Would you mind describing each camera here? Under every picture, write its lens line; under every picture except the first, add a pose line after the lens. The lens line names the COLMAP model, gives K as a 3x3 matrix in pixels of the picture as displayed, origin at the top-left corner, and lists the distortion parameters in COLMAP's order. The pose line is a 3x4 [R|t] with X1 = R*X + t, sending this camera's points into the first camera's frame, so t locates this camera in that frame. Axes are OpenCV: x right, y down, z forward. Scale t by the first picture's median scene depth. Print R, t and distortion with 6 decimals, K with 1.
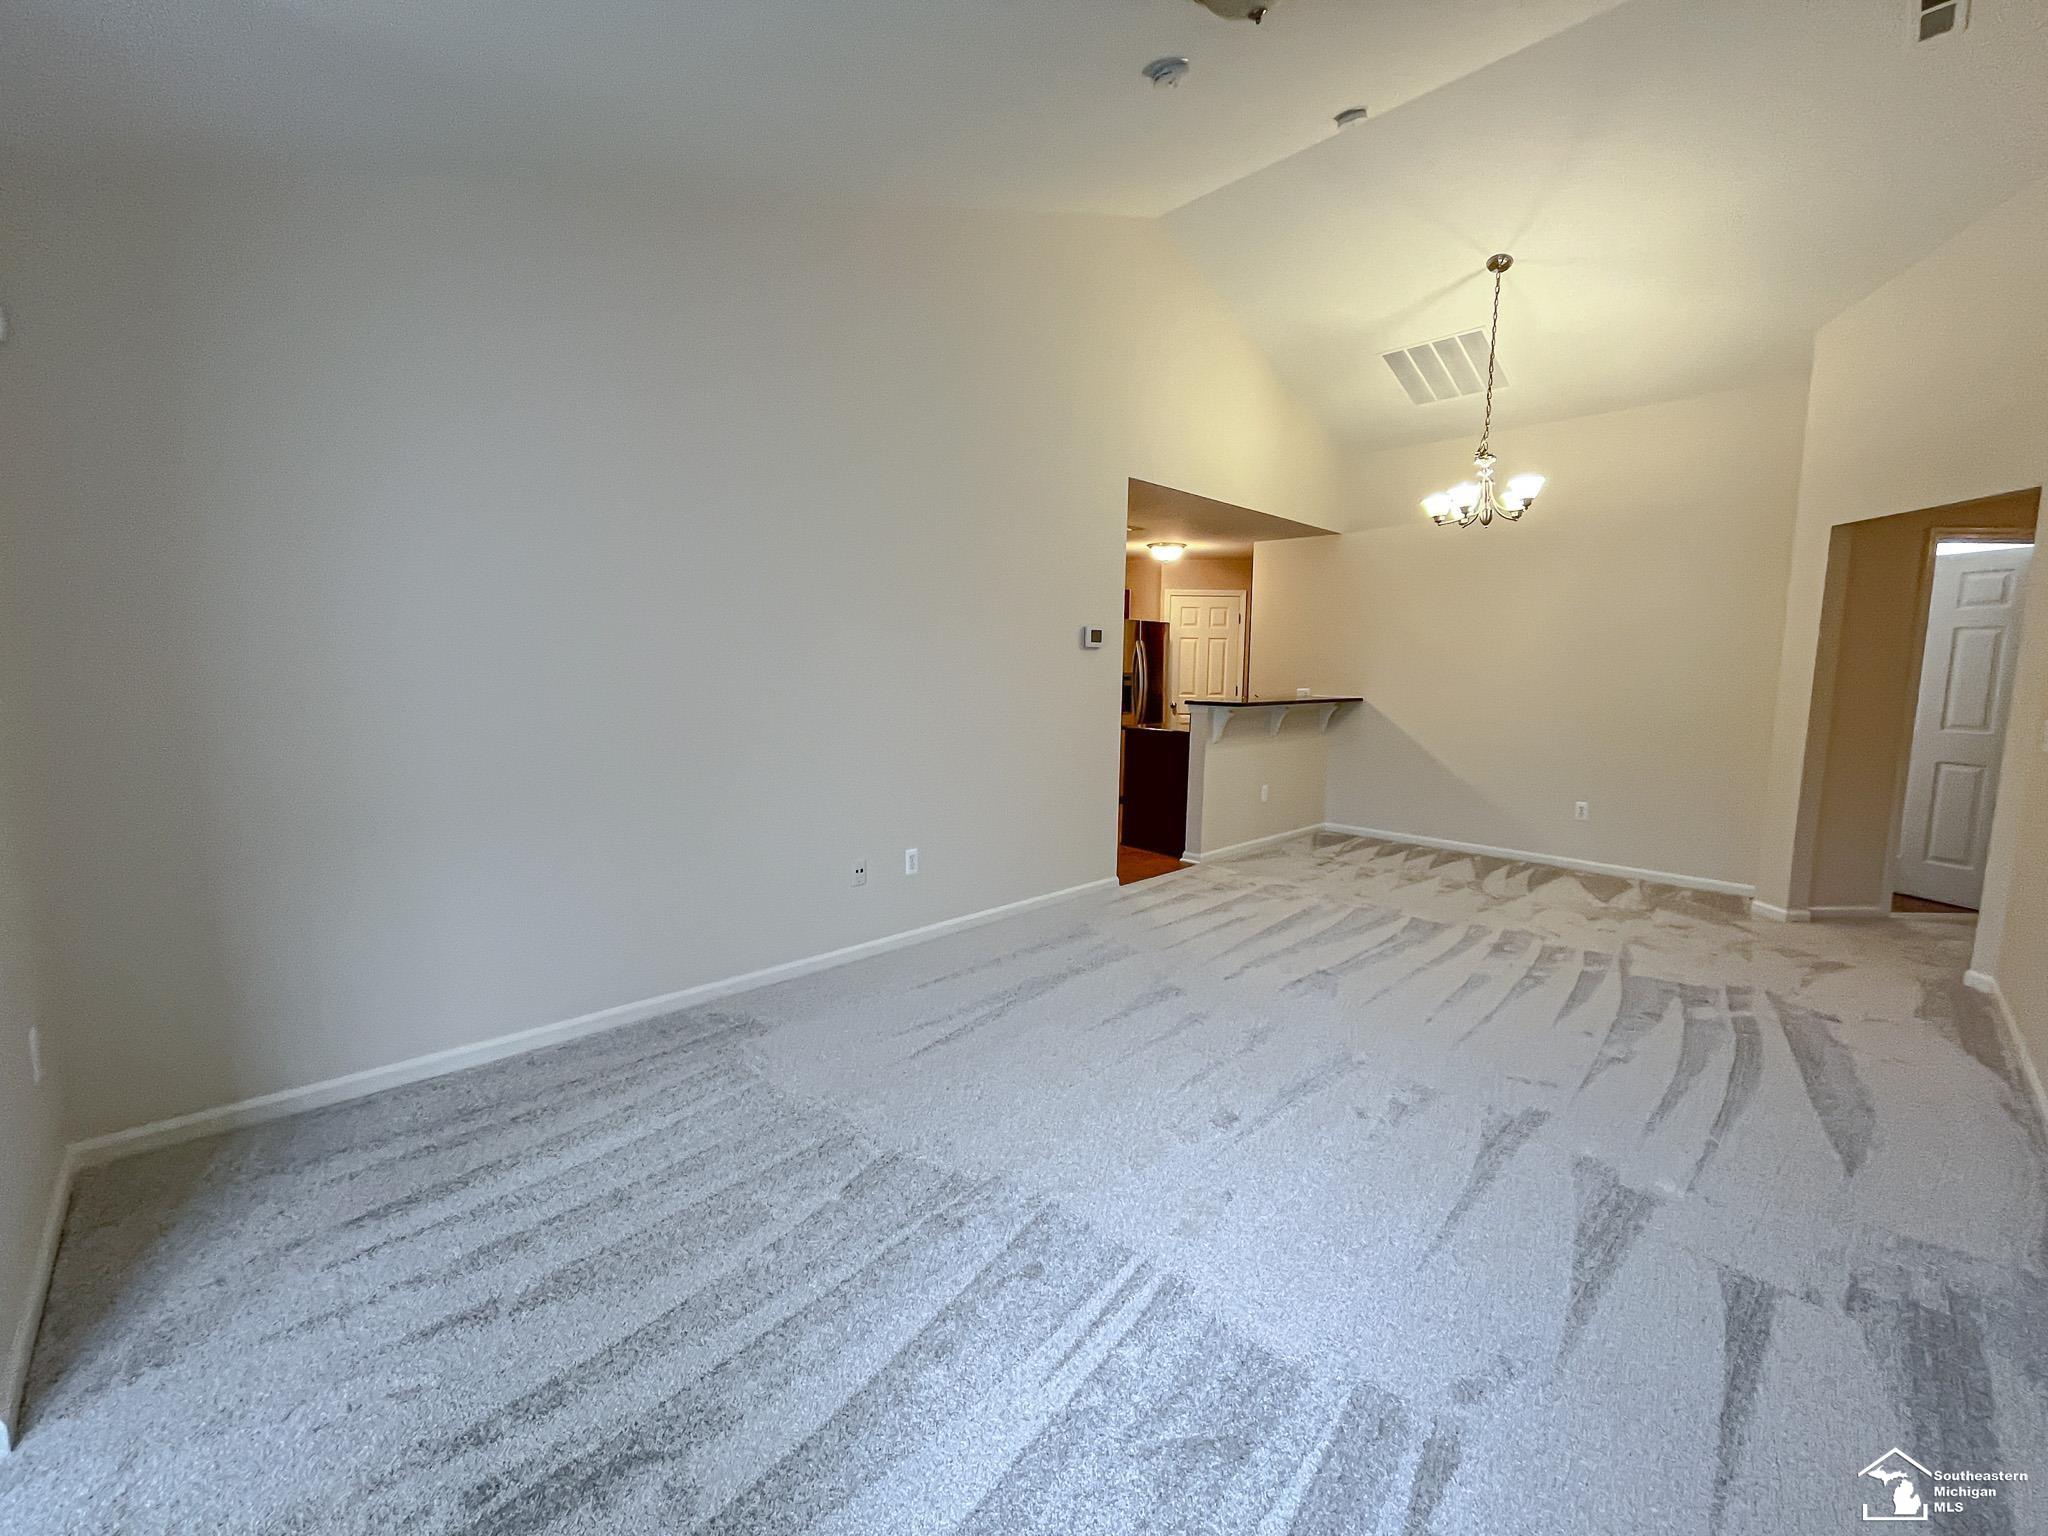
lens RADIAL K [[831.5, 0, 978.9], [0, 831.5, 758.3], [0, 0, 1]] dist [-0.001950, -0.000237]
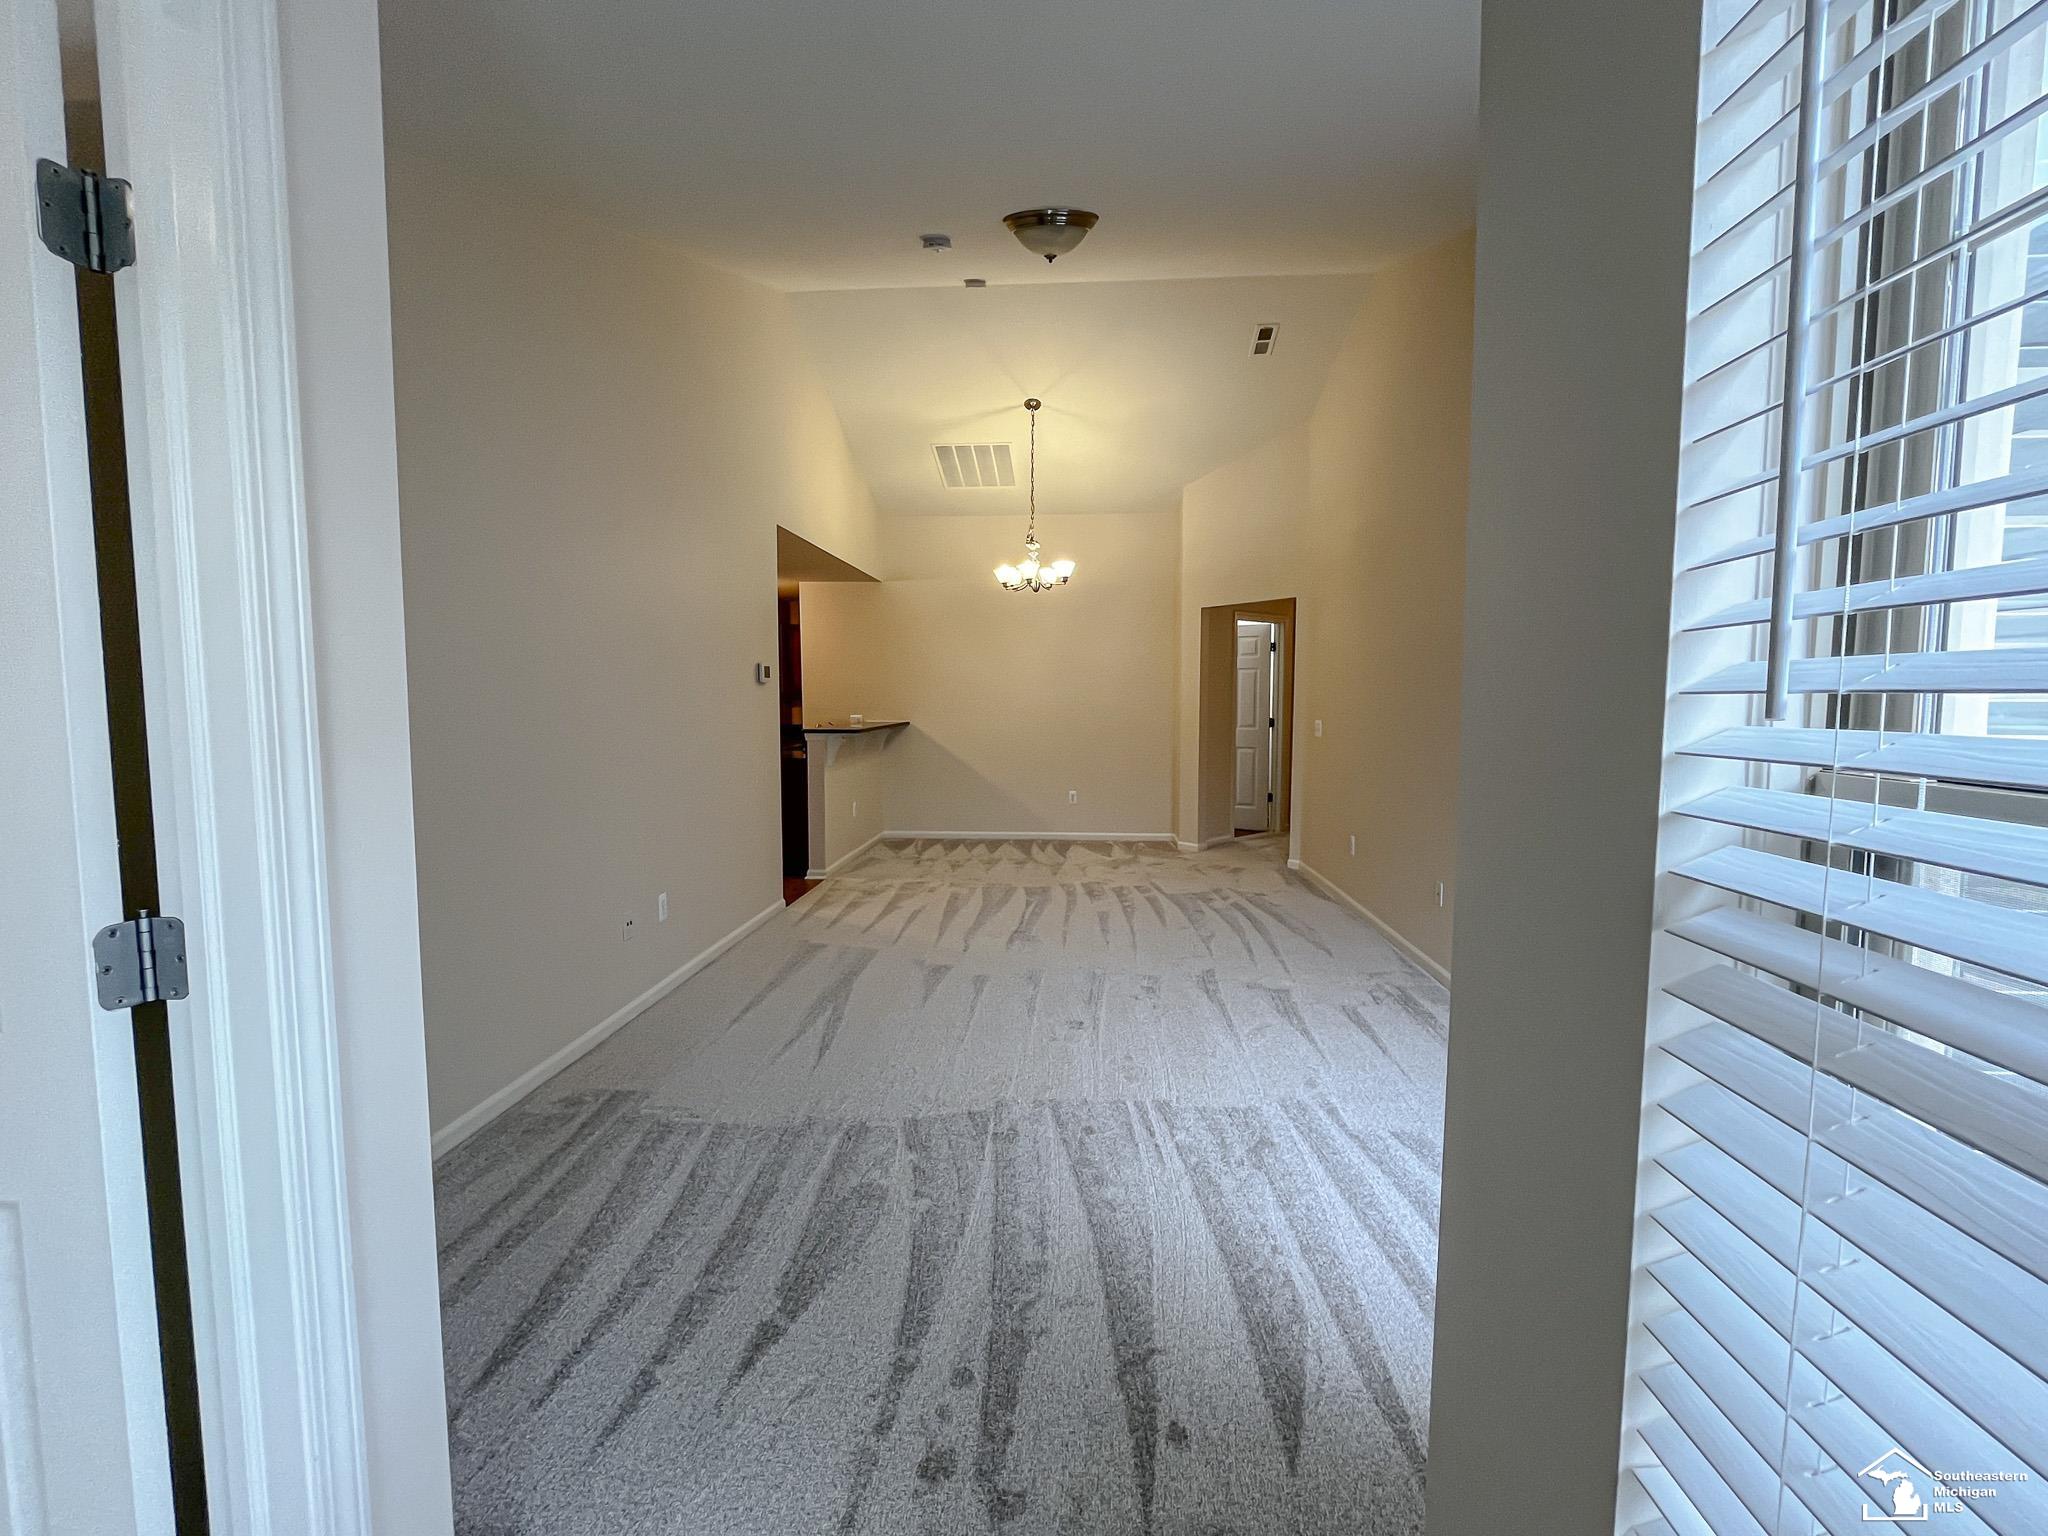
lens RADIAL K [[848.7, 0, 1024.8], [0, 848.7, 759.8], [0, 0, 1]] dist [-0.002298, -0.000648]
pose [[0.749251, -0.065224, 0.659066, -0.417402], [0.085682, 0.996322, 0.001194, -0.011630], [-0.656720, 0.055575, 0.752084, -0.024810]]
